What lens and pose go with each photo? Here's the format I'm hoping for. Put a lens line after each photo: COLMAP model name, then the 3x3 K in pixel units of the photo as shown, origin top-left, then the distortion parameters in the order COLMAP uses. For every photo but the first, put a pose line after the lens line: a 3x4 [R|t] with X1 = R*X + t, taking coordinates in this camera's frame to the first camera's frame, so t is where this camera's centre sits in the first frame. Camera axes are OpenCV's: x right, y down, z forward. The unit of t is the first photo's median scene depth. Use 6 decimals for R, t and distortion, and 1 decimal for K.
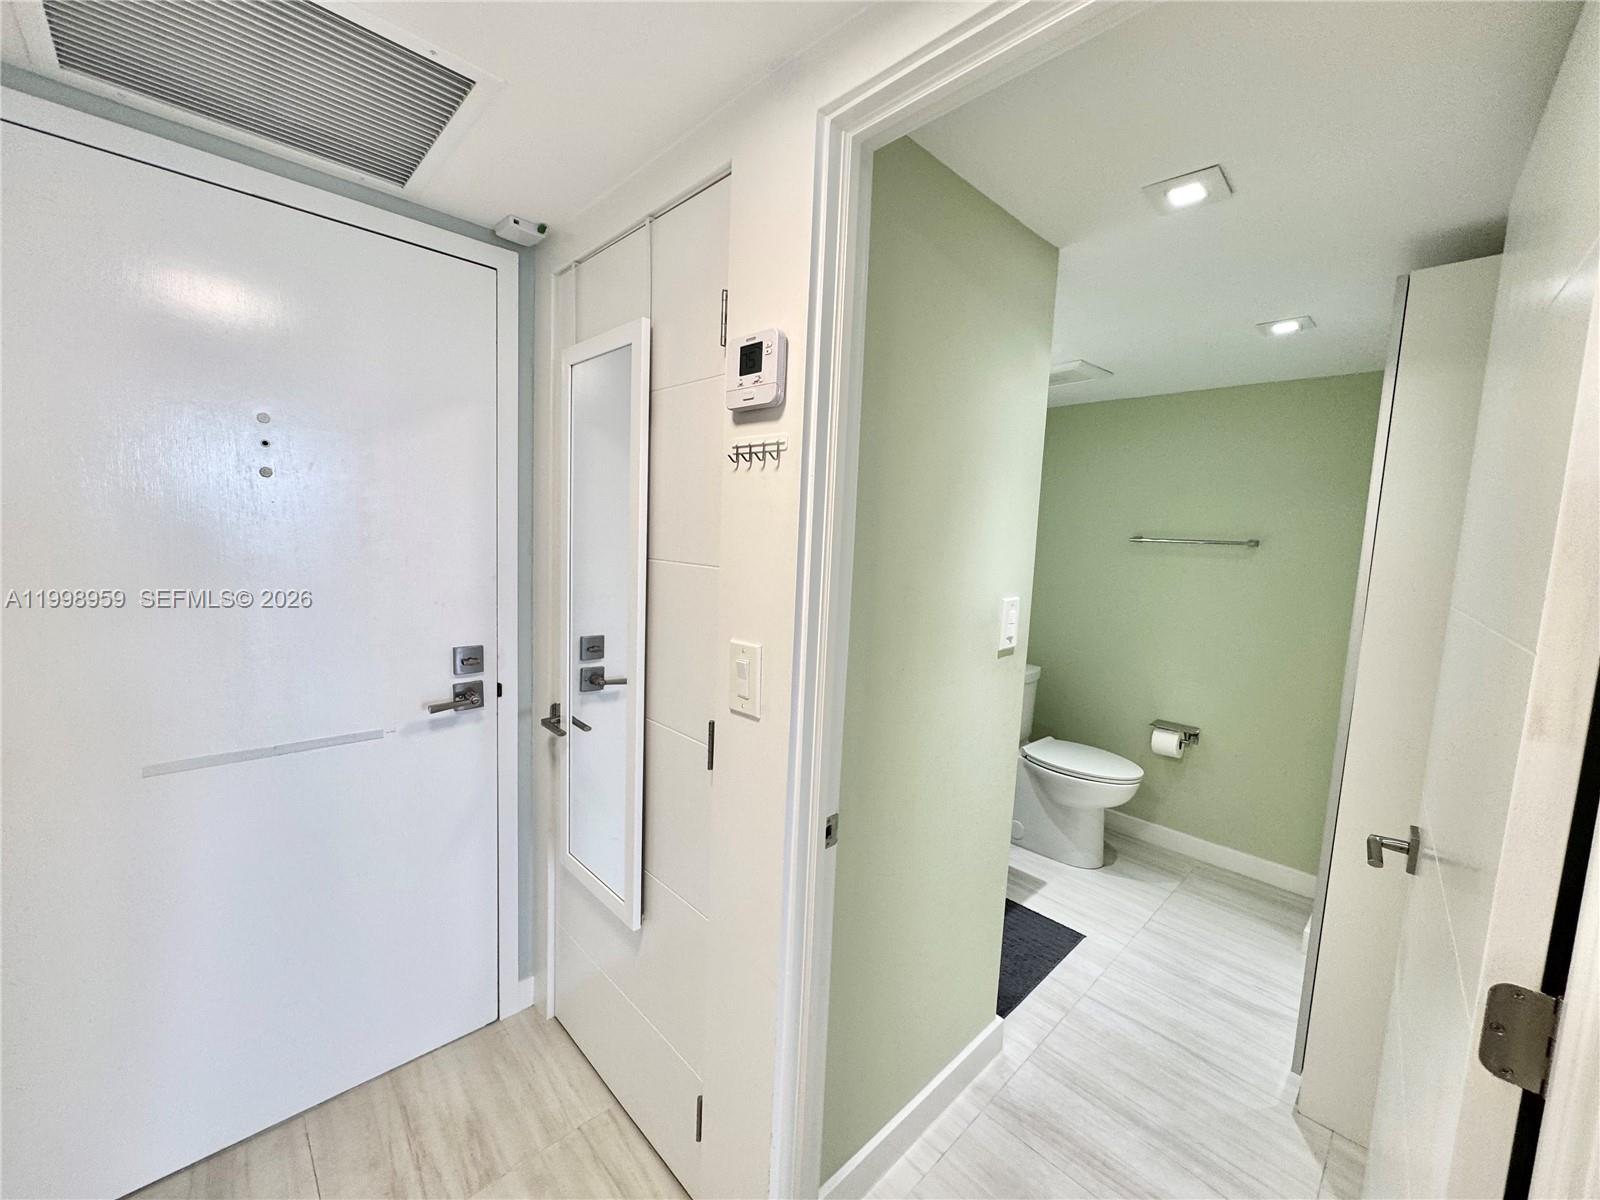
lens RADIAL K [[643.7, 0, 787.9], [0, 643.7, 598.8], [0, 0, 1]] dist [-0.003141, 0.000081]
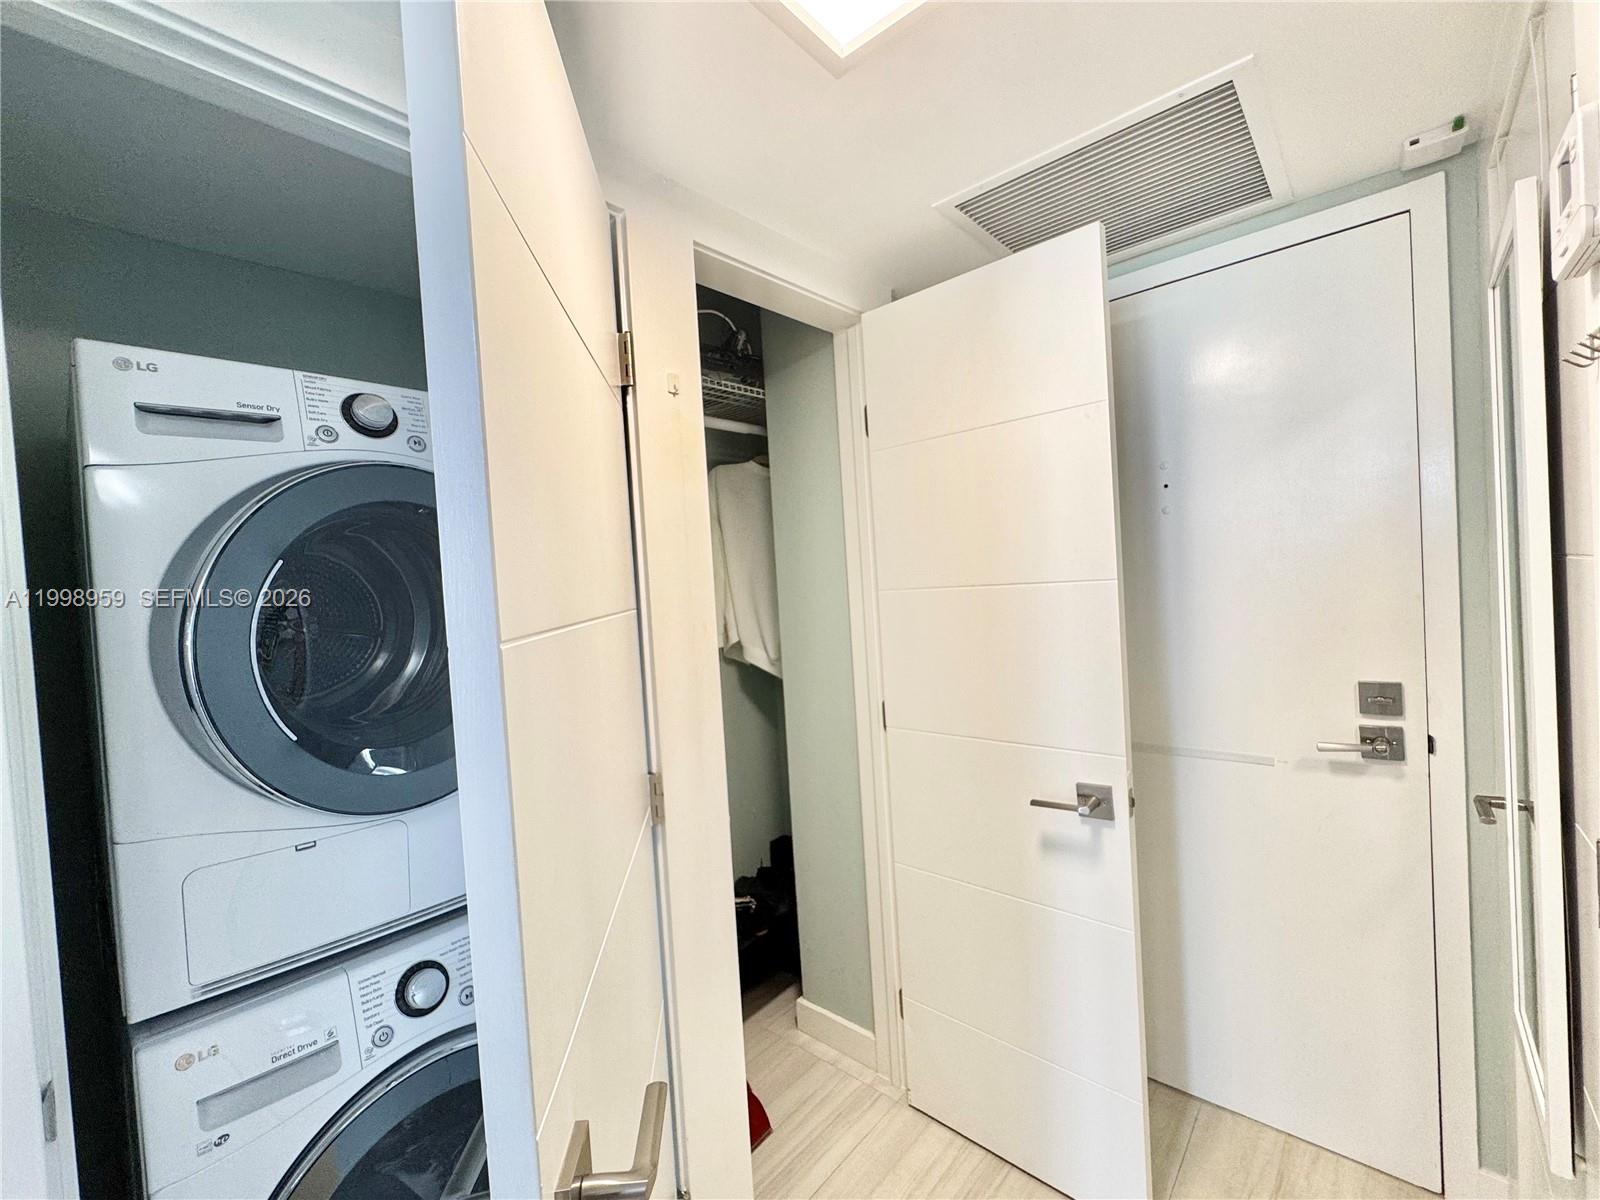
lens RADIAL K [[643.7, 0, 786.2], [0, 643.7, 597.9], [0, 0, 1]] dist [-0.003141, 0.000081]
pose [[0.091949, -0.019221, -0.995578, 0.639110], [-0.037018, 0.999057, -0.022707, 0.035205], [0.995075, 0.038942, 0.091150, 0.438133]]
